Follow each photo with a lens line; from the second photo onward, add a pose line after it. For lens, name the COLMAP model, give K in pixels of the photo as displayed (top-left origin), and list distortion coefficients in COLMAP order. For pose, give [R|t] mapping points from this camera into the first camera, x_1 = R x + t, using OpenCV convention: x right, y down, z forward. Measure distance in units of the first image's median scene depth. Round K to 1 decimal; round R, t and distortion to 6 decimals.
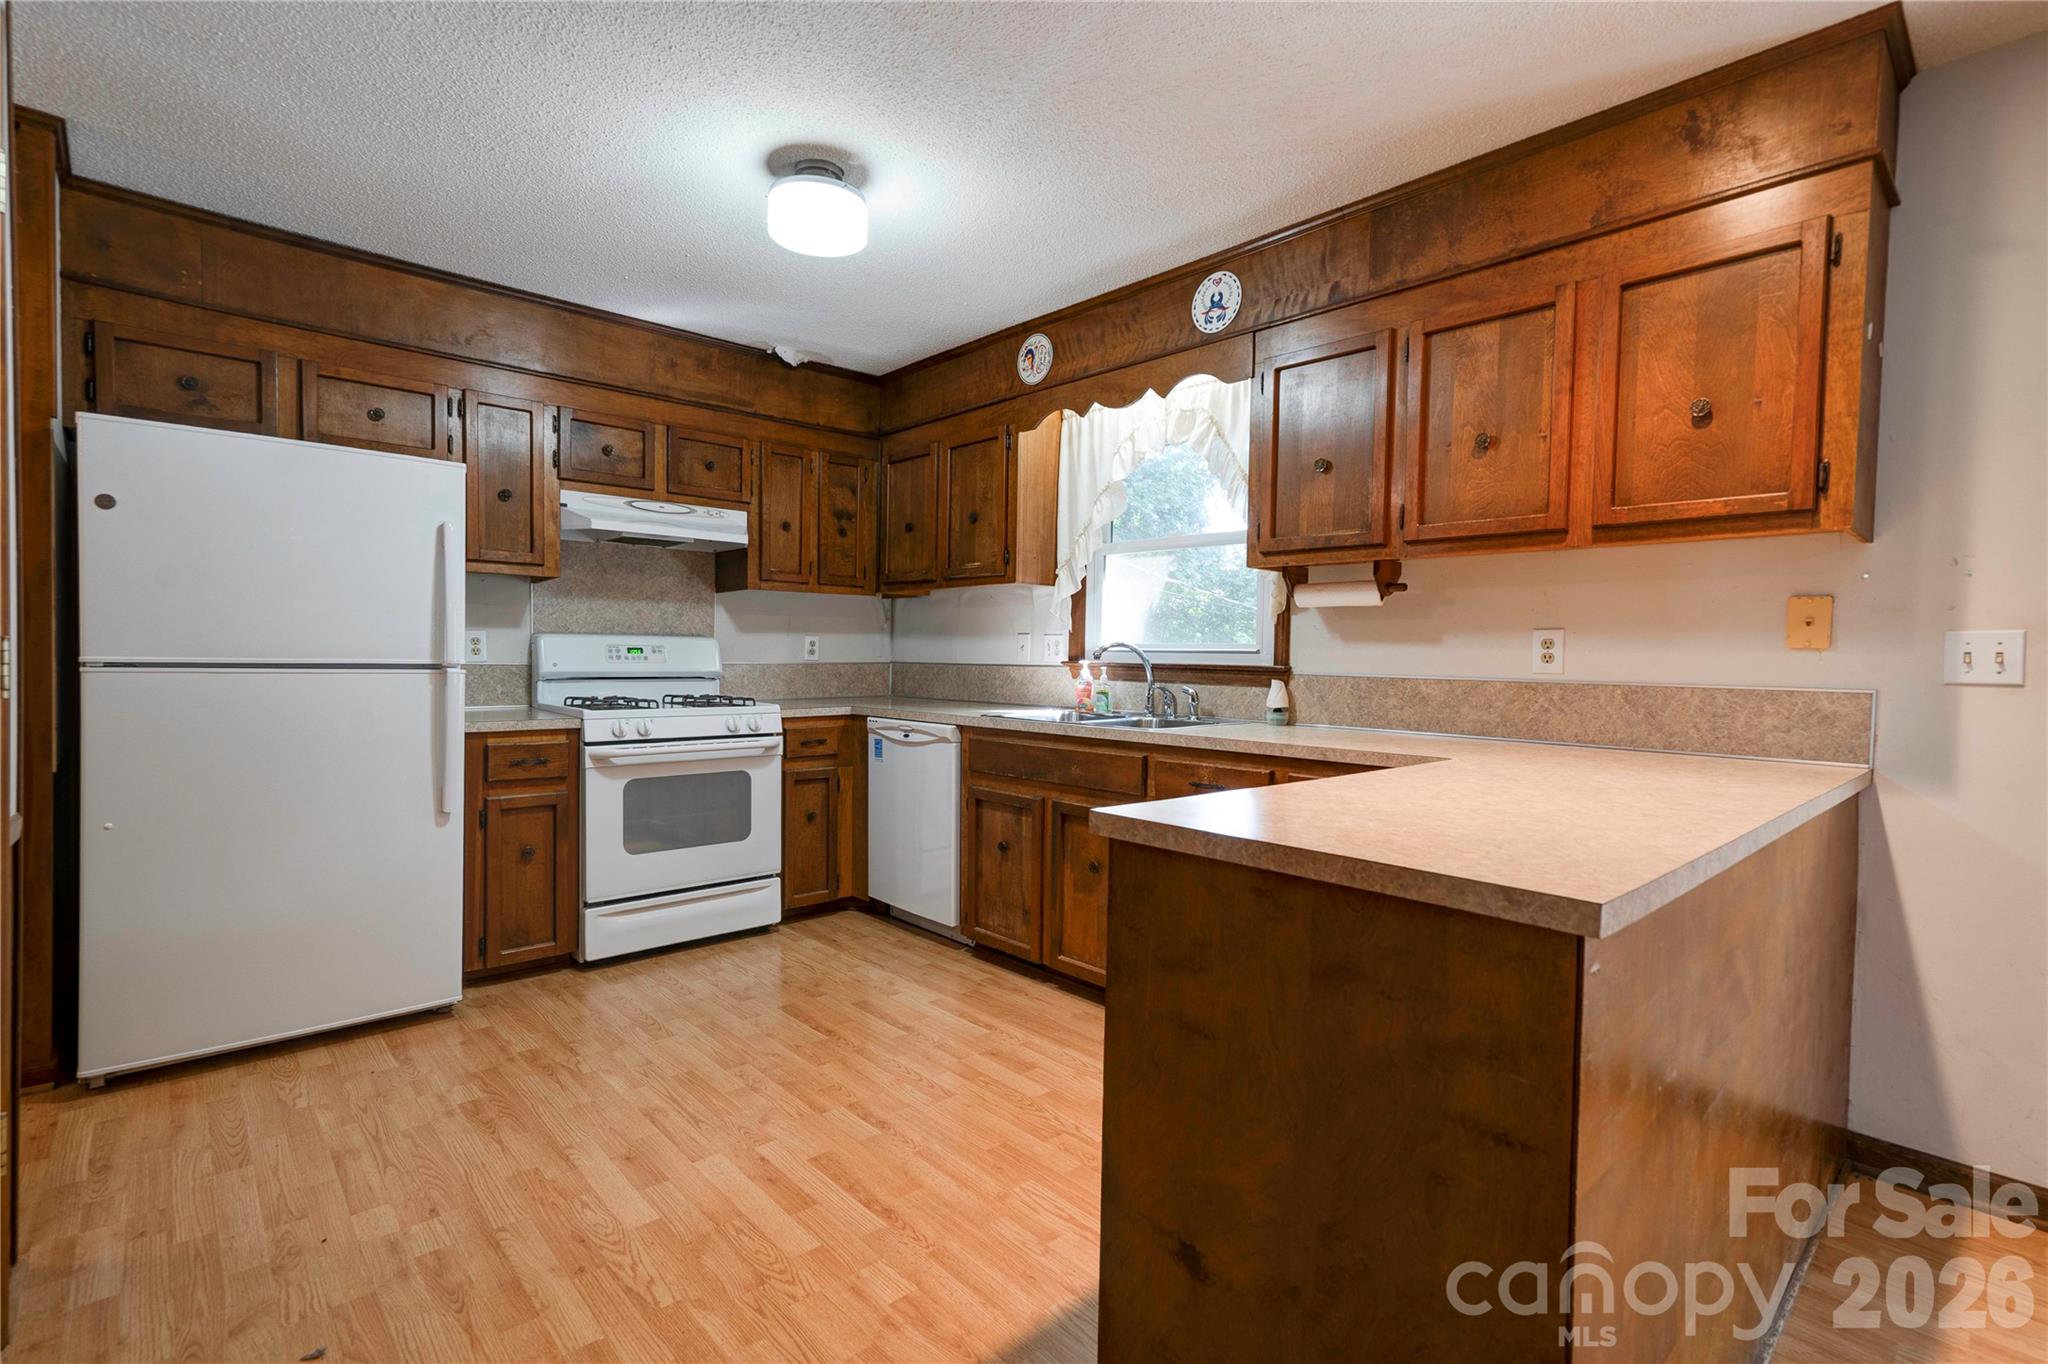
lens RADIAL K [[940.6, 0, 1015.4], [0, 940.6, 677.1], [0, 0, 1]] dist [-0.002354, 0.009830]
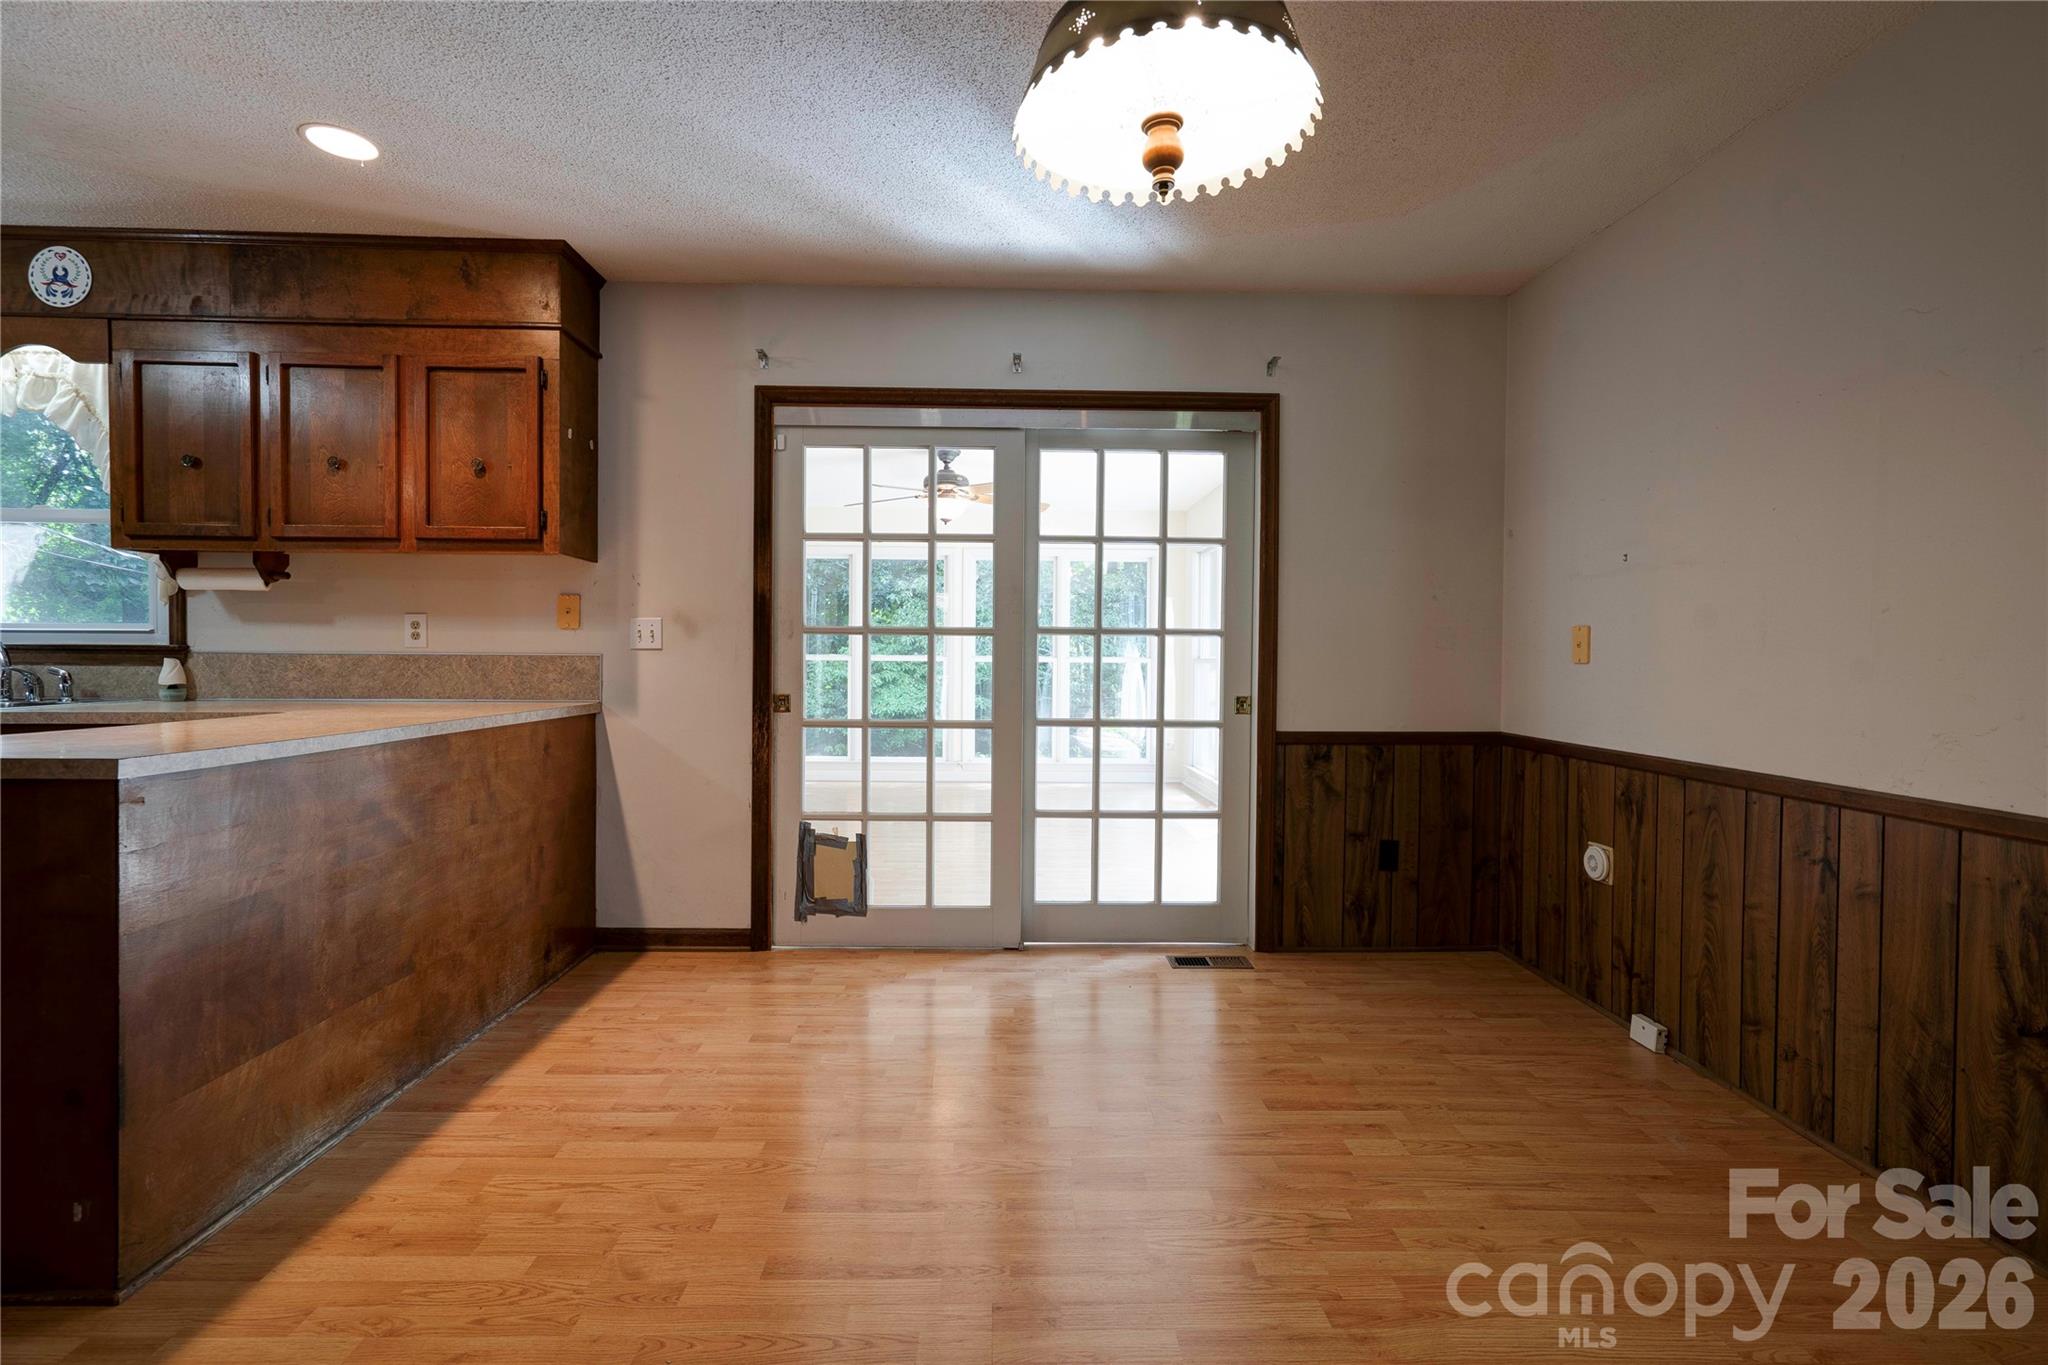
lens RADIAL K [[940.6, 0, 1015.4], [0, 940.6, 677.6], [0, 0, 1]] dist [-0.002354, 0.009830]
pose [[0.660105, -0.029385, 0.750598, 0.122765], [0.023380, 0.999554, 0.018570, 0.030180], [-0.750809, 0.005290, 0.660498, -0.446018]]
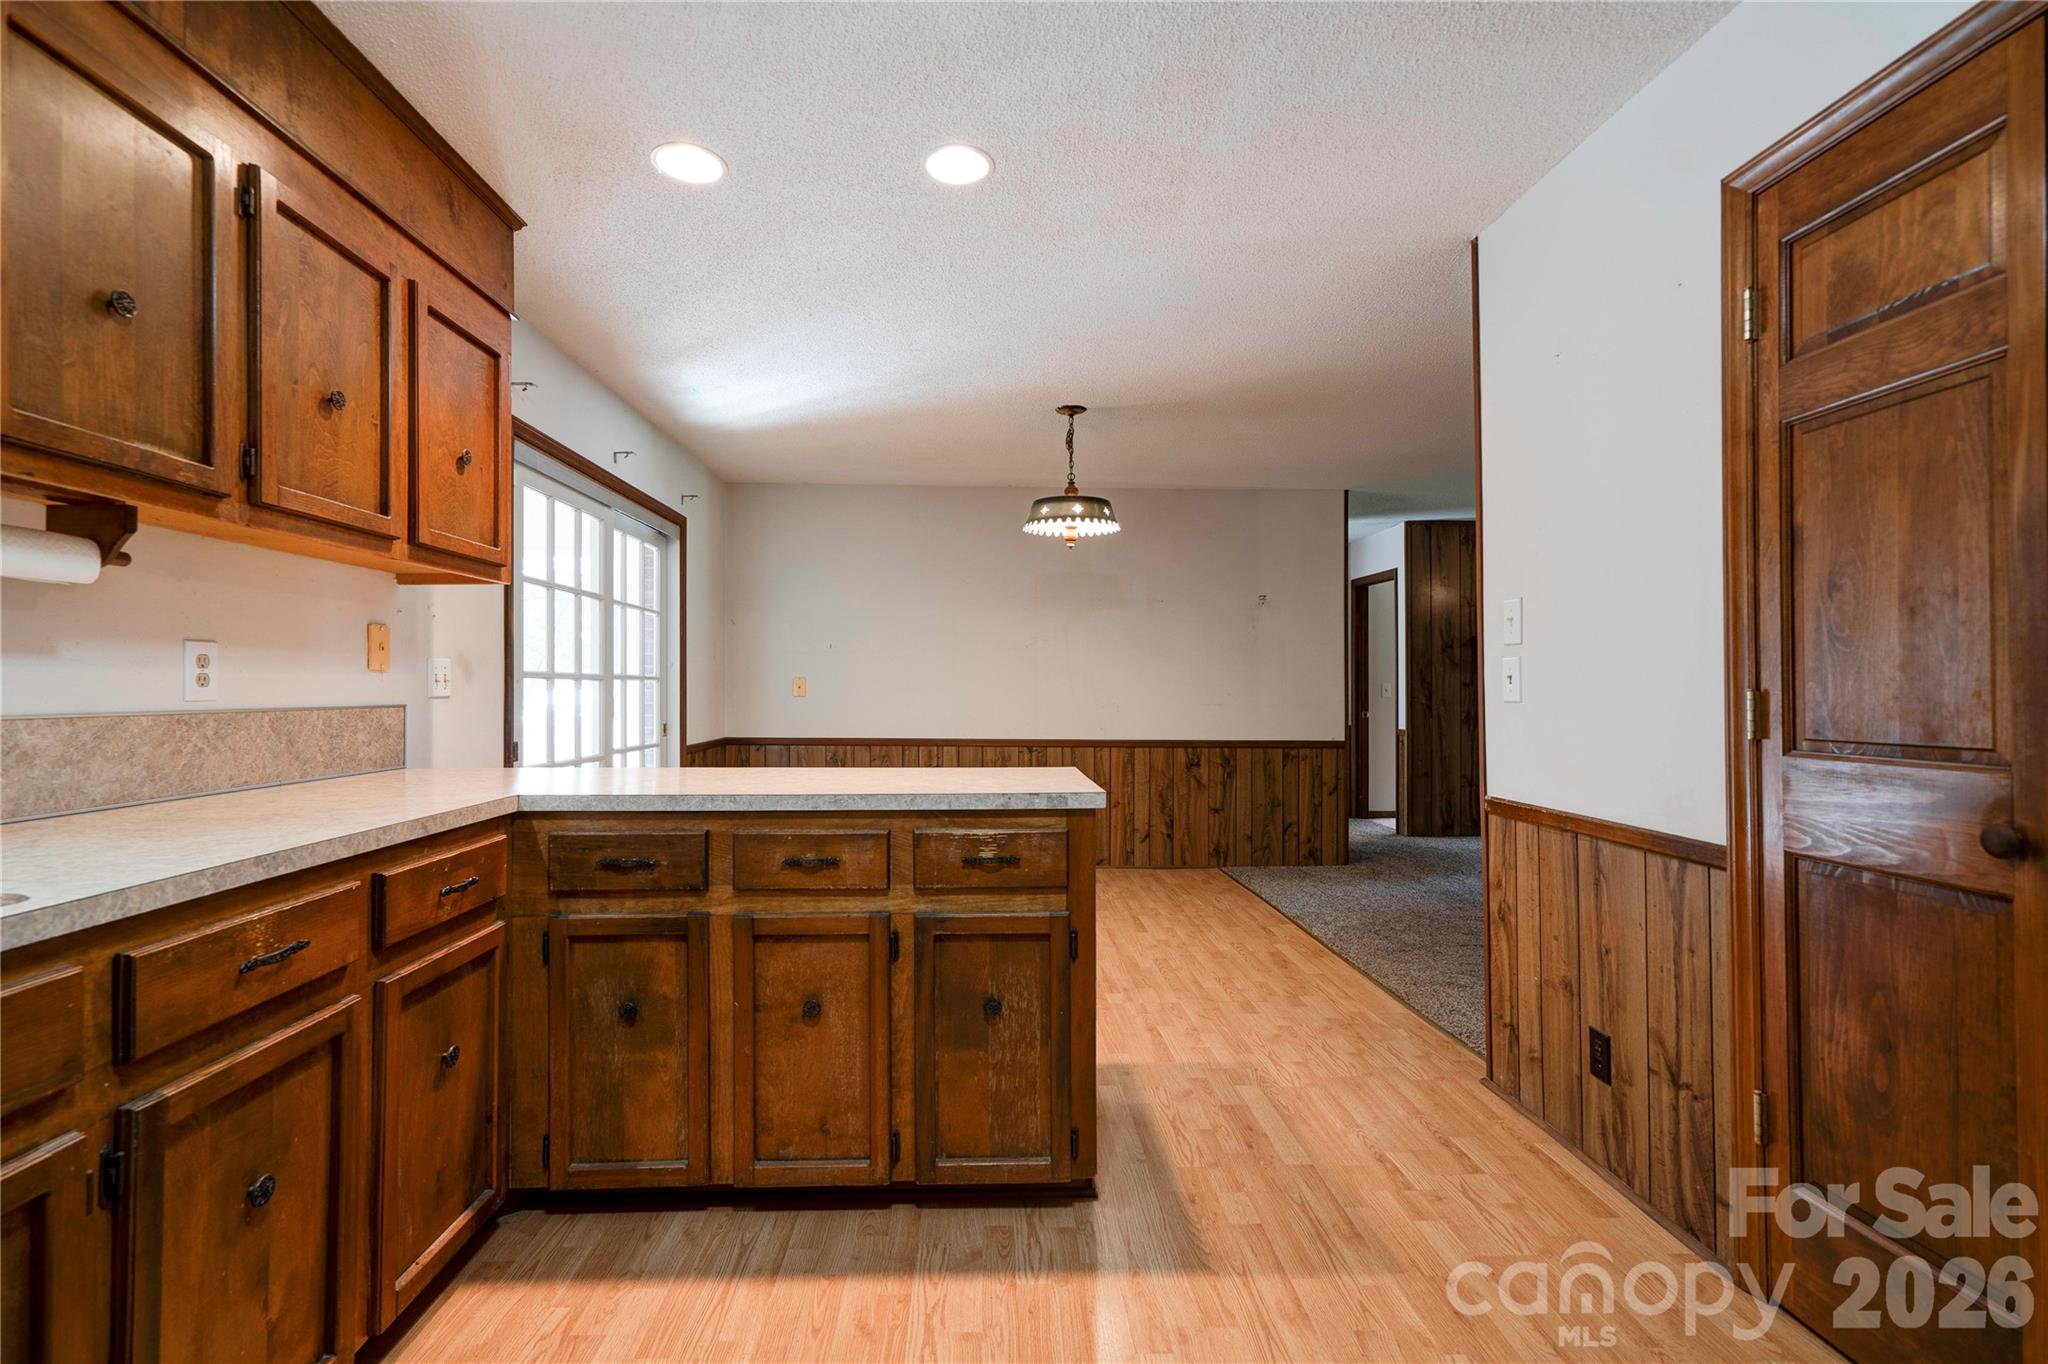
lens RADIAL K [[940.6, 0, 1015.4], [0, 940.6, 677.1], [0, 0, 1]] dist [-0.002354, 0.009830]
pose [[-0.762336, -0.011435, 0.647080, -0.370556], [0.000530, 0.999833, 0.018293, -0.032847], [-0.647181, 0.014288, -0.762202, 1.058398]]
